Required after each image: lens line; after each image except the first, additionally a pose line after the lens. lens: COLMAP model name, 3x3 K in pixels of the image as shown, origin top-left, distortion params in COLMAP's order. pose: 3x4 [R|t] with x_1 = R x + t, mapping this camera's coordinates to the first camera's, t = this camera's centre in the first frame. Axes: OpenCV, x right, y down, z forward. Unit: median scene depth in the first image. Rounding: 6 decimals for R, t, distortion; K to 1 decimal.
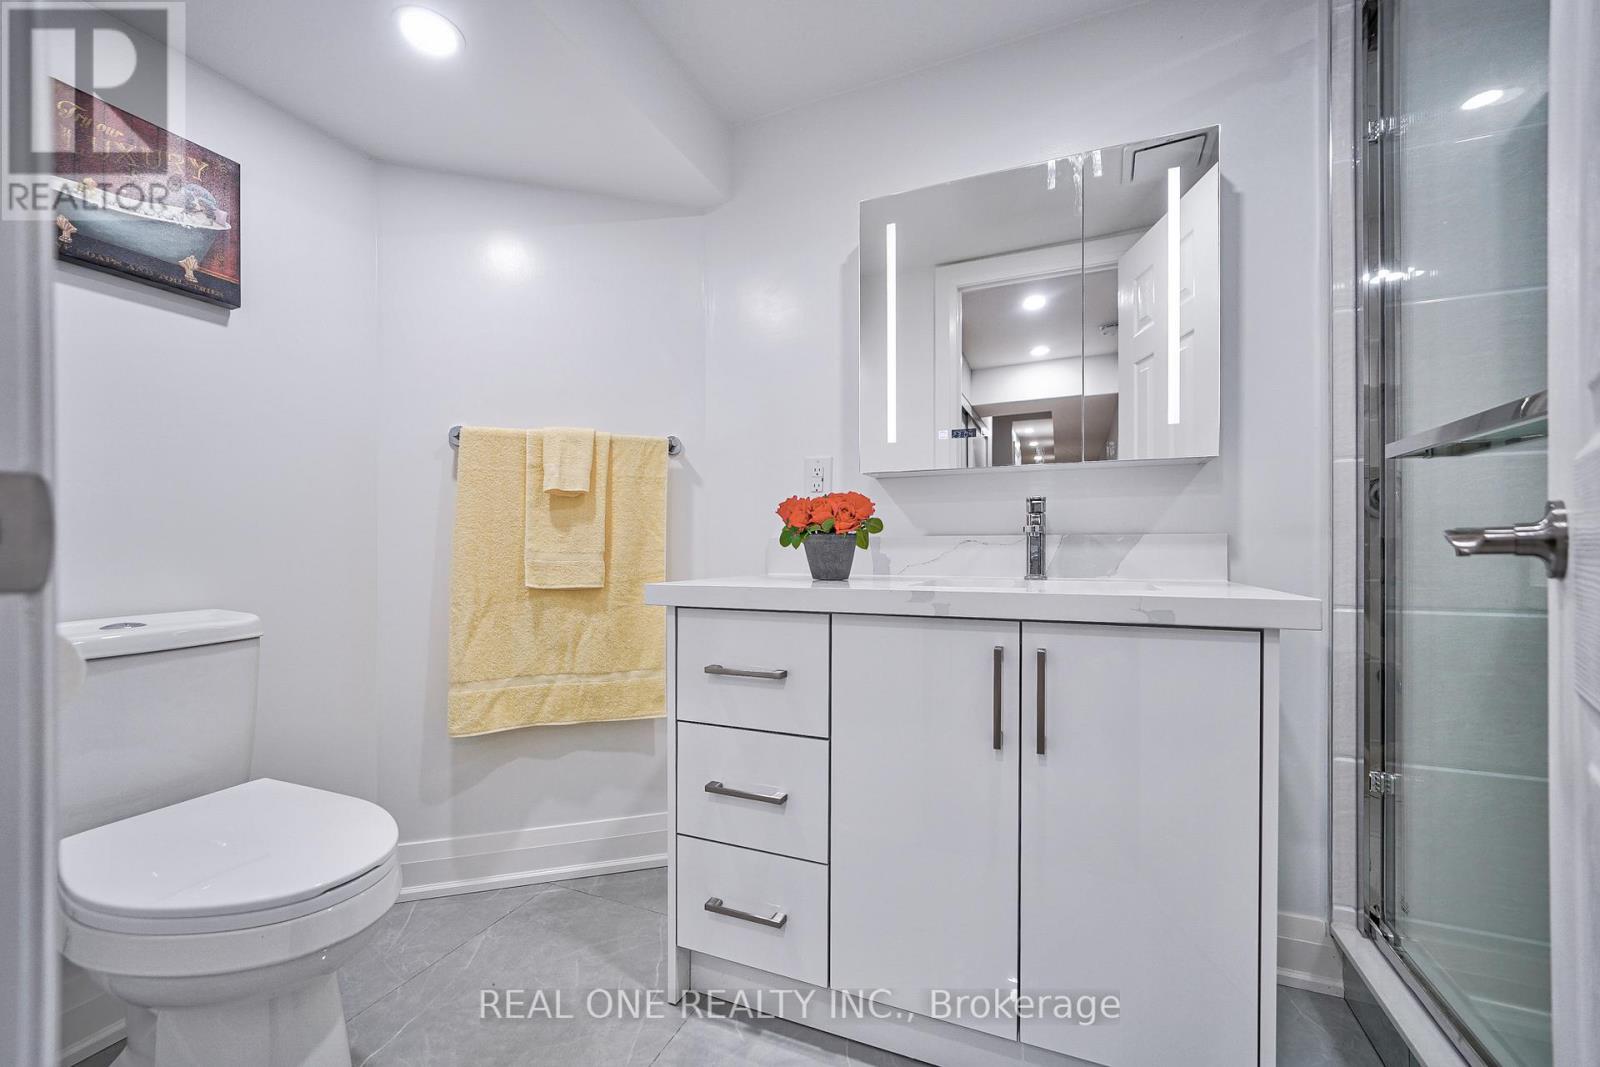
lens RADIAL K [[648.5, 0, 803.2], [0, 648.5, 547.4], [0, 0, 1]] dist [-0.007426, 0.002003]
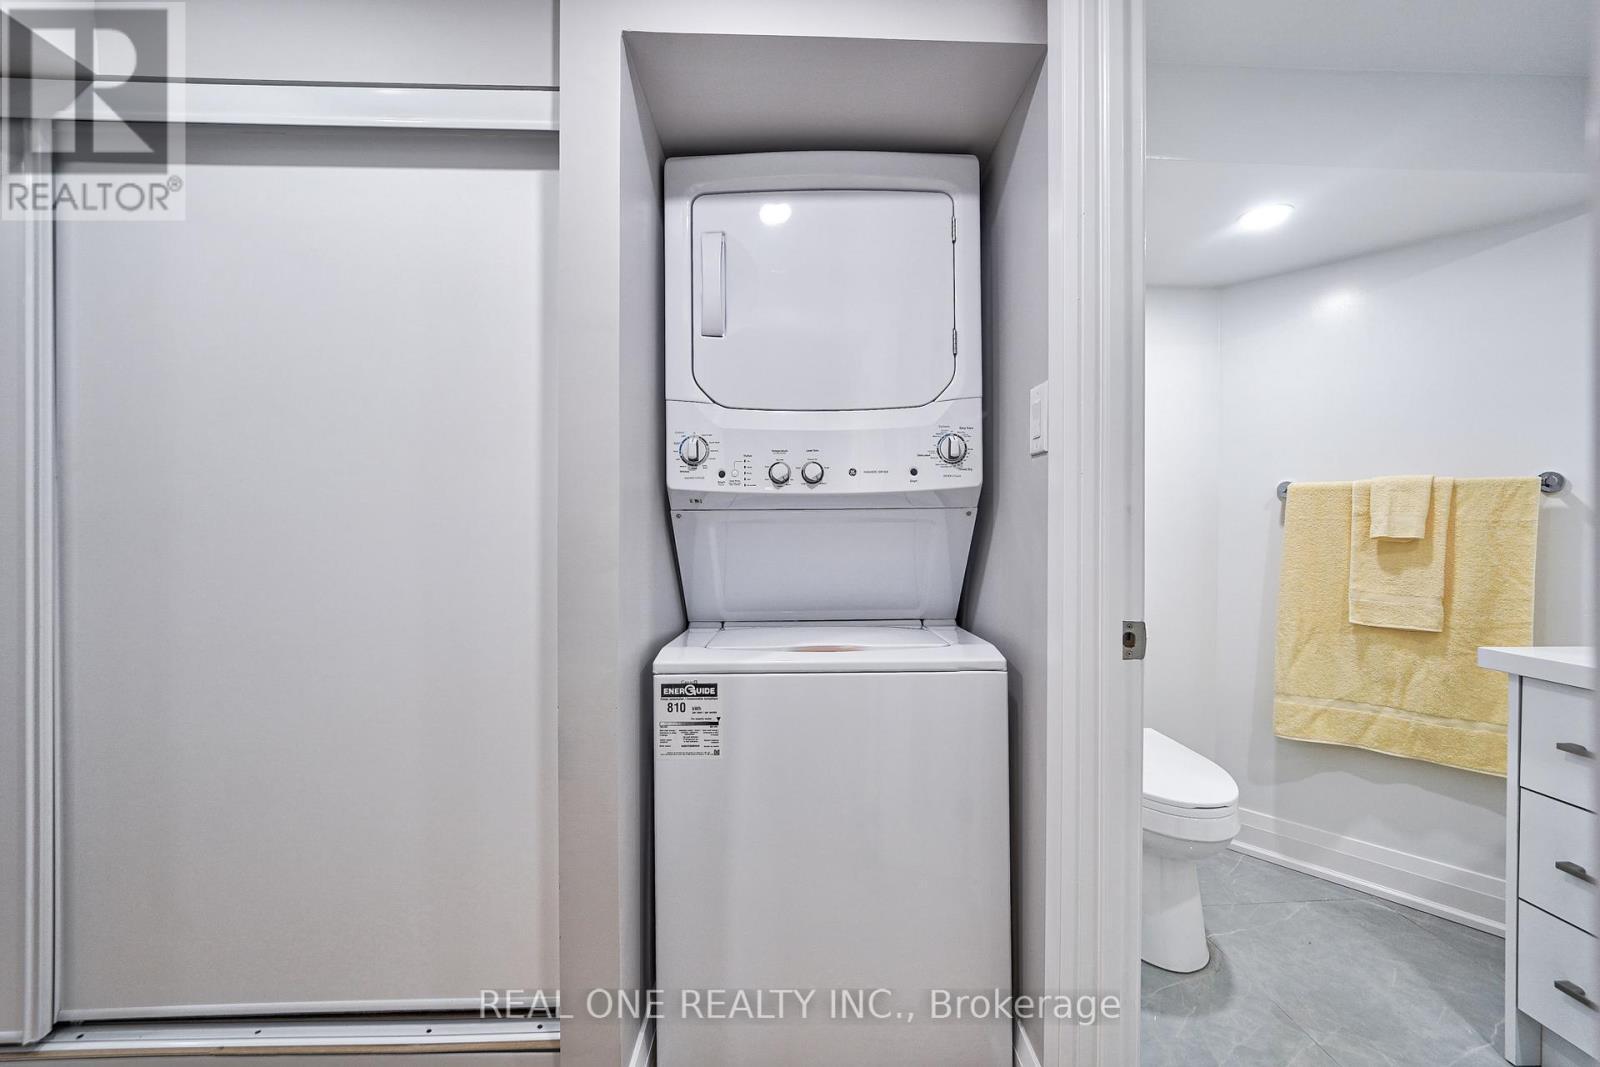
lens RADIAL K [[648.5, 0, 805.6], [0, 648.5, 531.4], [0, 0, 1]] dist [-0.007426, 0.002003]
pose [[0.434090, 0.012763, -0.900779, 0.167342], [-0.004449, 0.999918, 0.012024, -0.104265], [0.900859, -0.001212, 0.434111, -0.333534]]
